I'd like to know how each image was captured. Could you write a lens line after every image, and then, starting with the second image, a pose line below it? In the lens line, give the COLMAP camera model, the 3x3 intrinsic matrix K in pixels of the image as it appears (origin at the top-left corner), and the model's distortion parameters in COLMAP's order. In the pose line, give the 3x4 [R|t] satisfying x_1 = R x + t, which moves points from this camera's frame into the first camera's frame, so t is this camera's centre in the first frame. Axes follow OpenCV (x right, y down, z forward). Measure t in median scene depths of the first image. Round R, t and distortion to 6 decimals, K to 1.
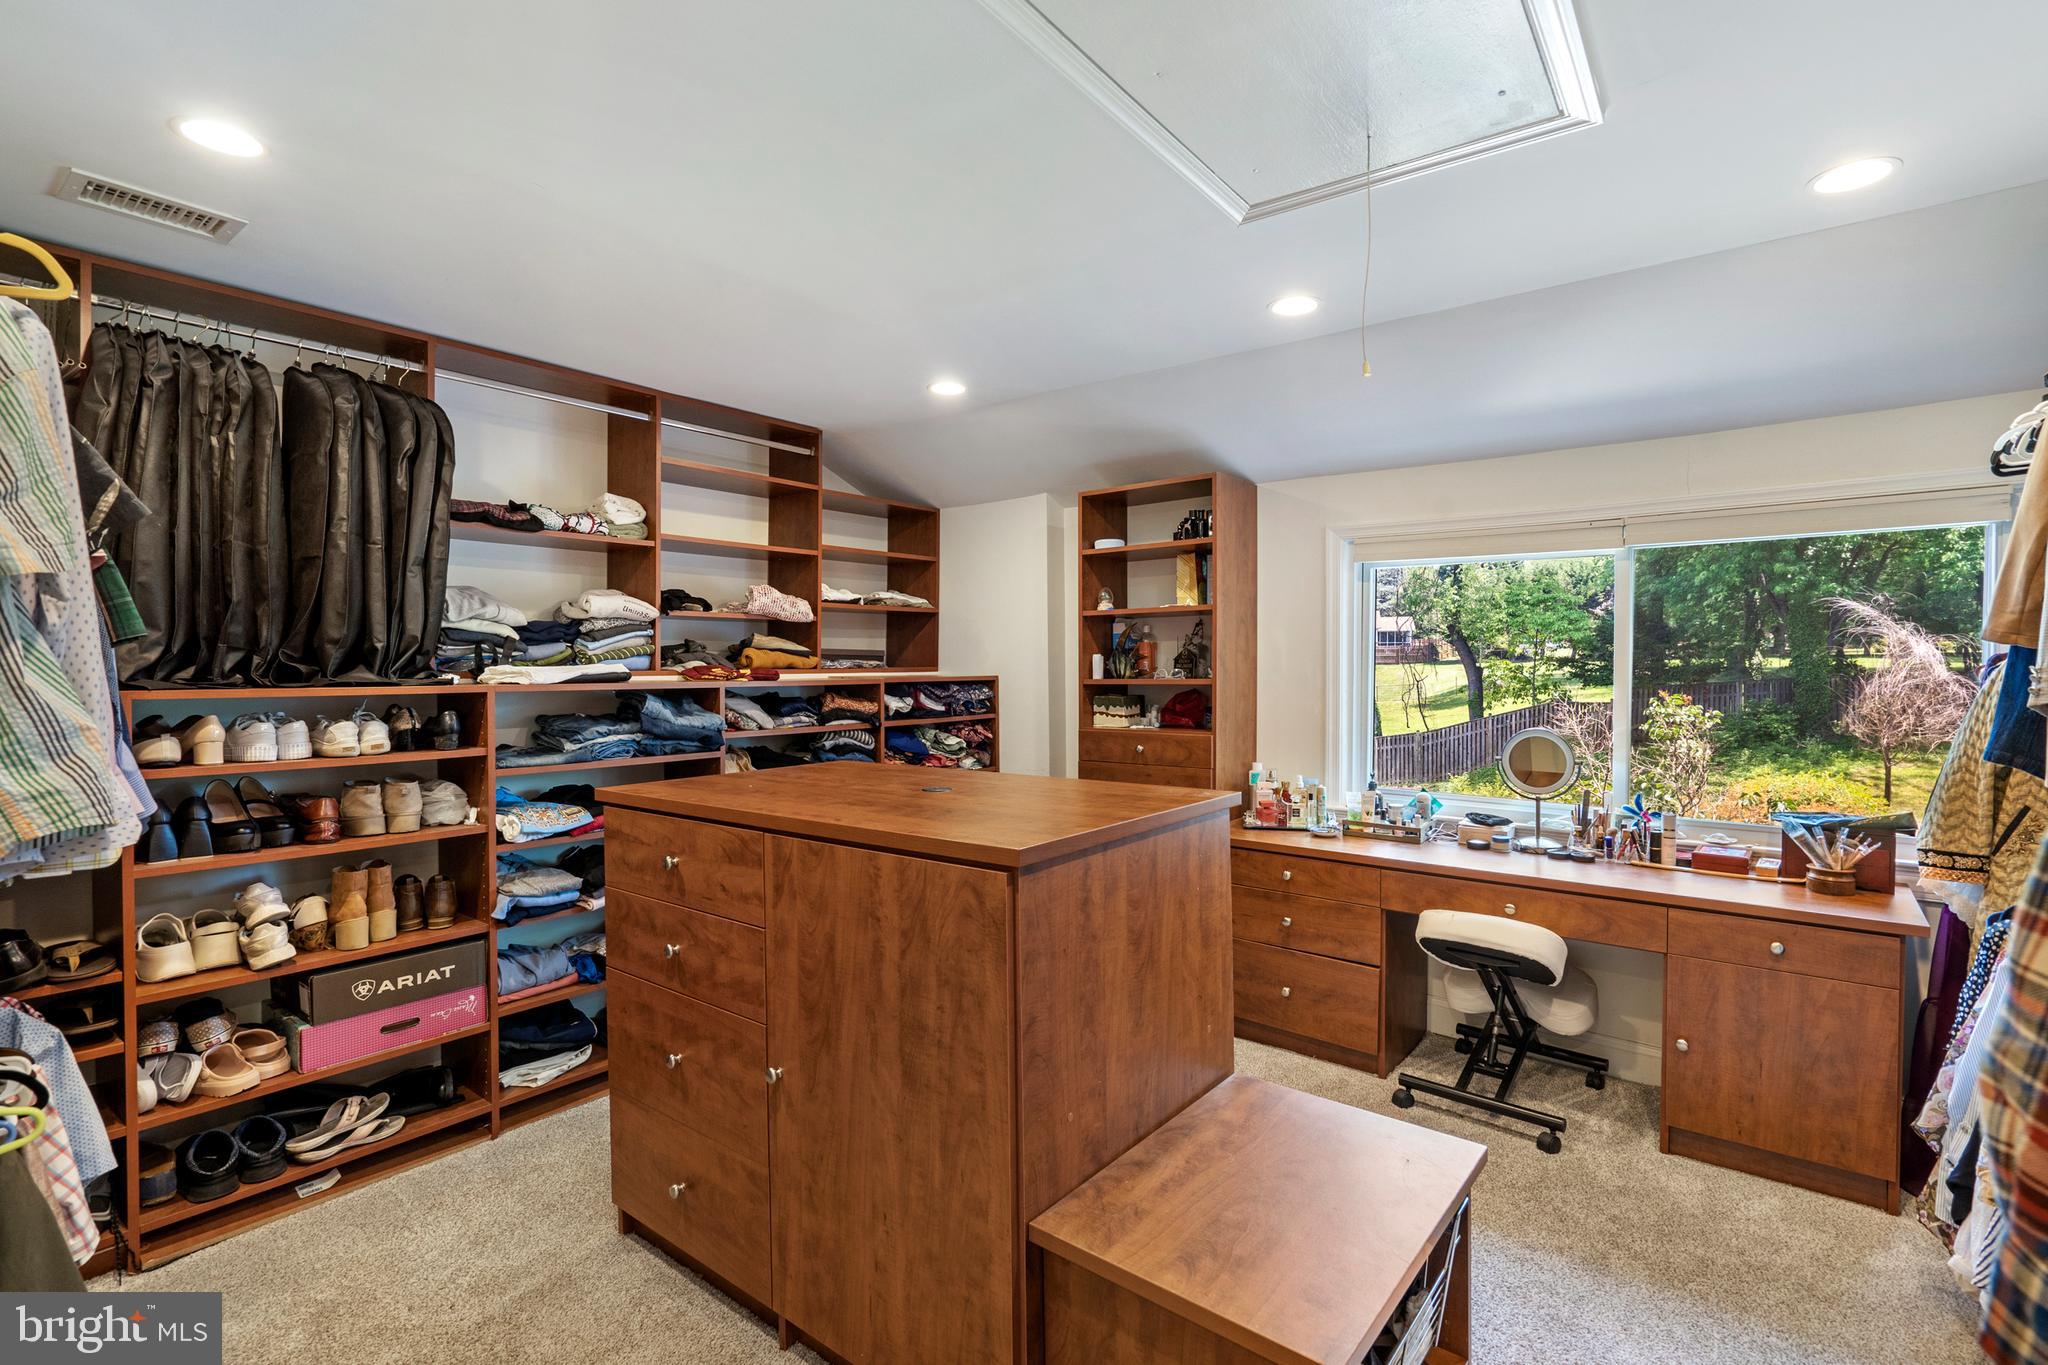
lens RADIAL K [[934.4, 0, 1030.1], [0, 934.4, 675.6], [0, 0, 1]] dist [-0.003808, 0.001689]
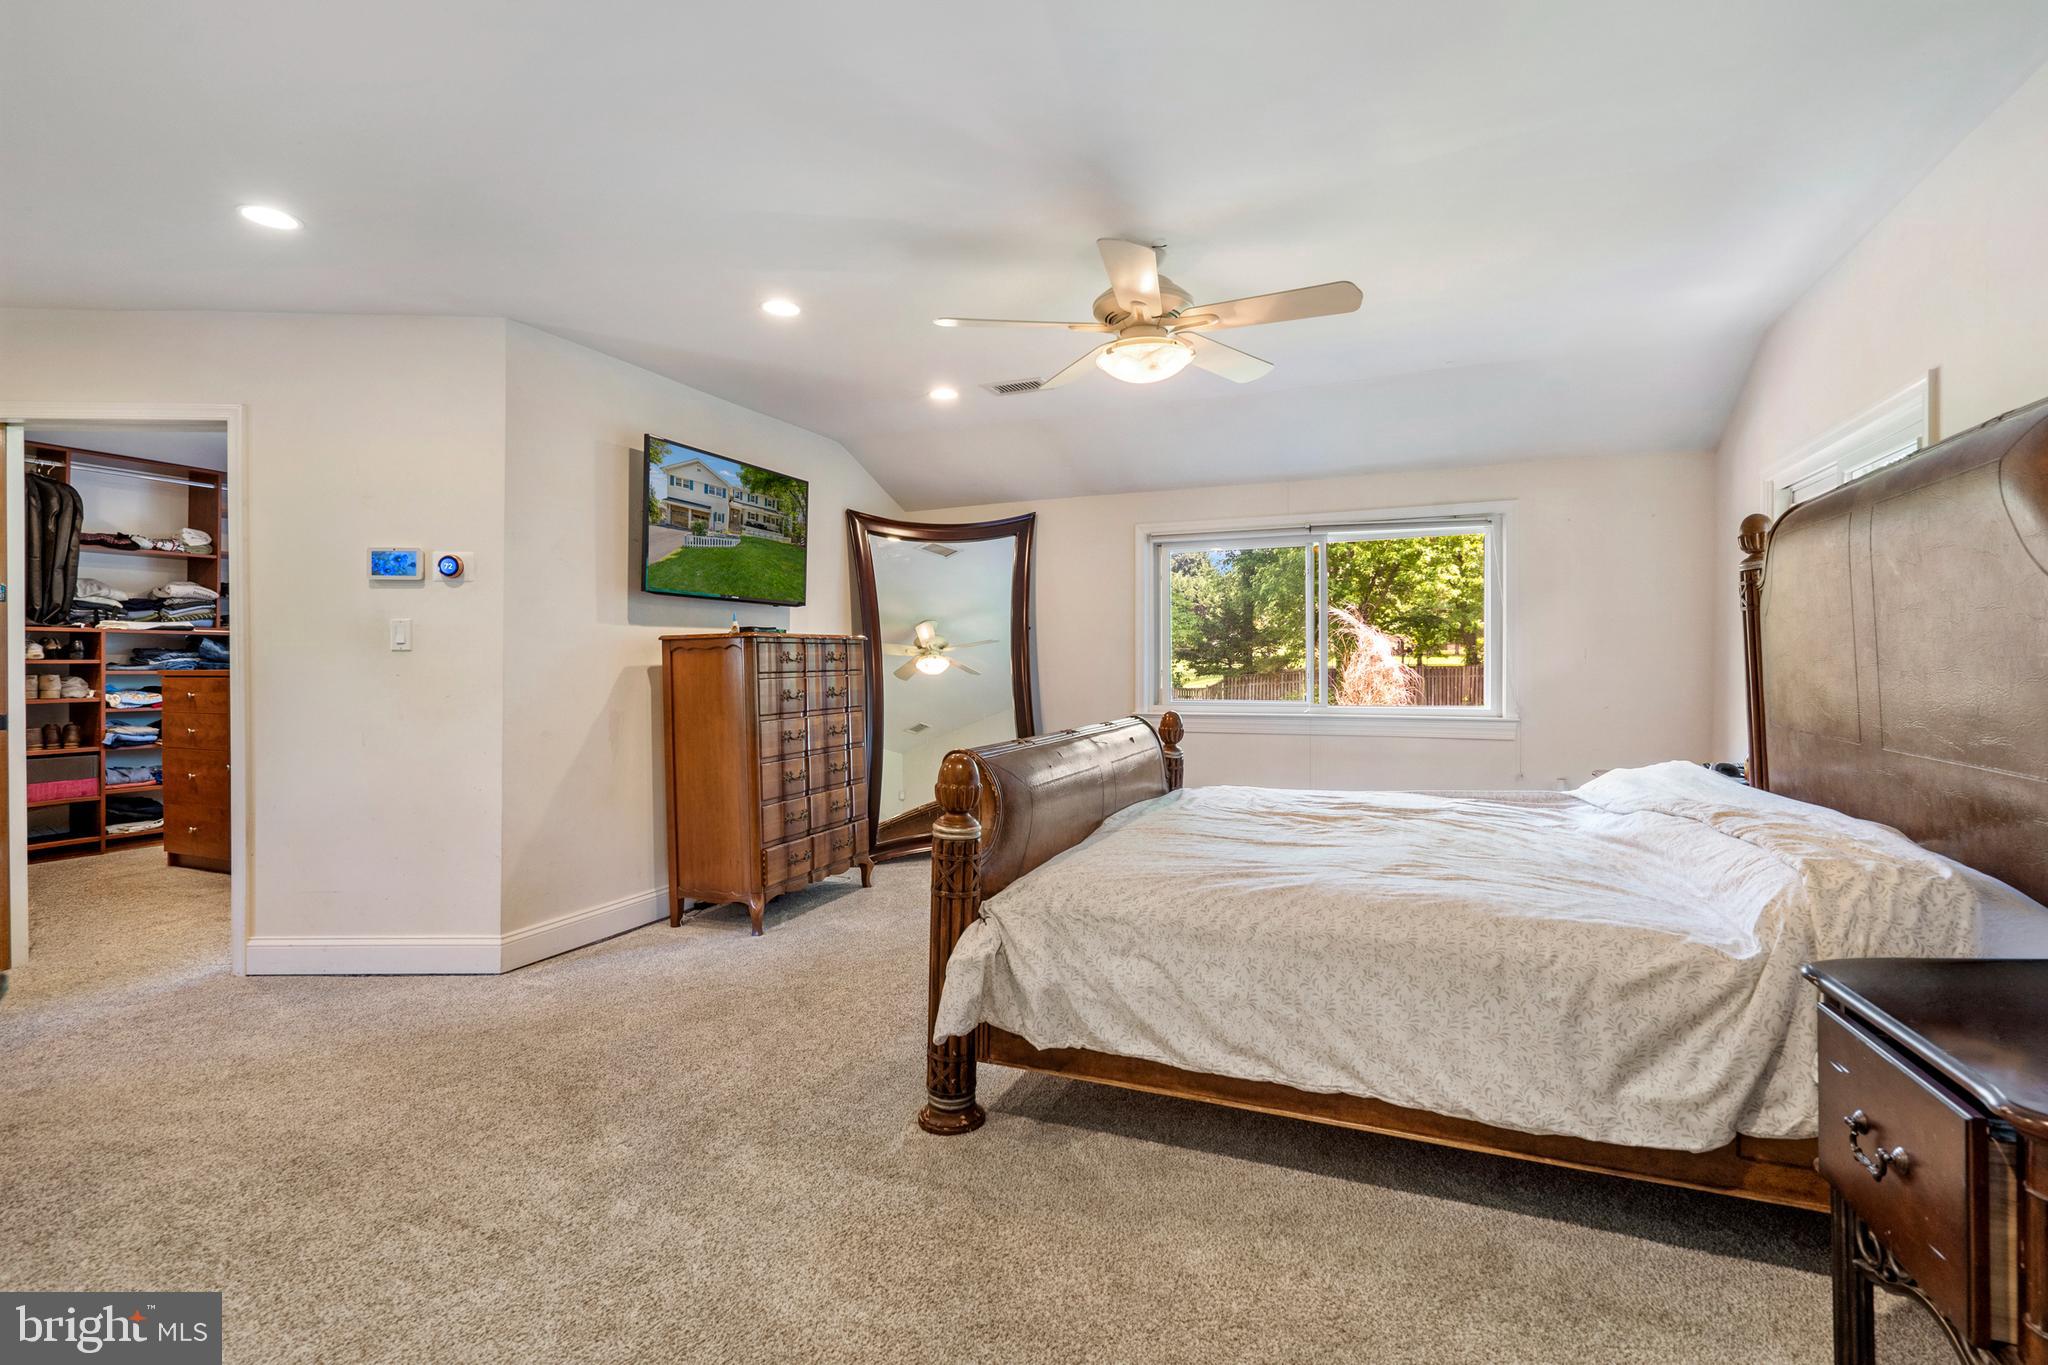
lens RADIAL K [[934.4, 0, 1027.3], [0, 934.4, 661.6], [0, 0, 1]] dist [-0.003808, 0.001689]
pose [[0.968822, 0.005281, 0.247700, 0.803308], [-0.002268, 0.999920, -0.012447, 0.095076], [-0.247746, 0.011497, 0.968757, -1.354164]]
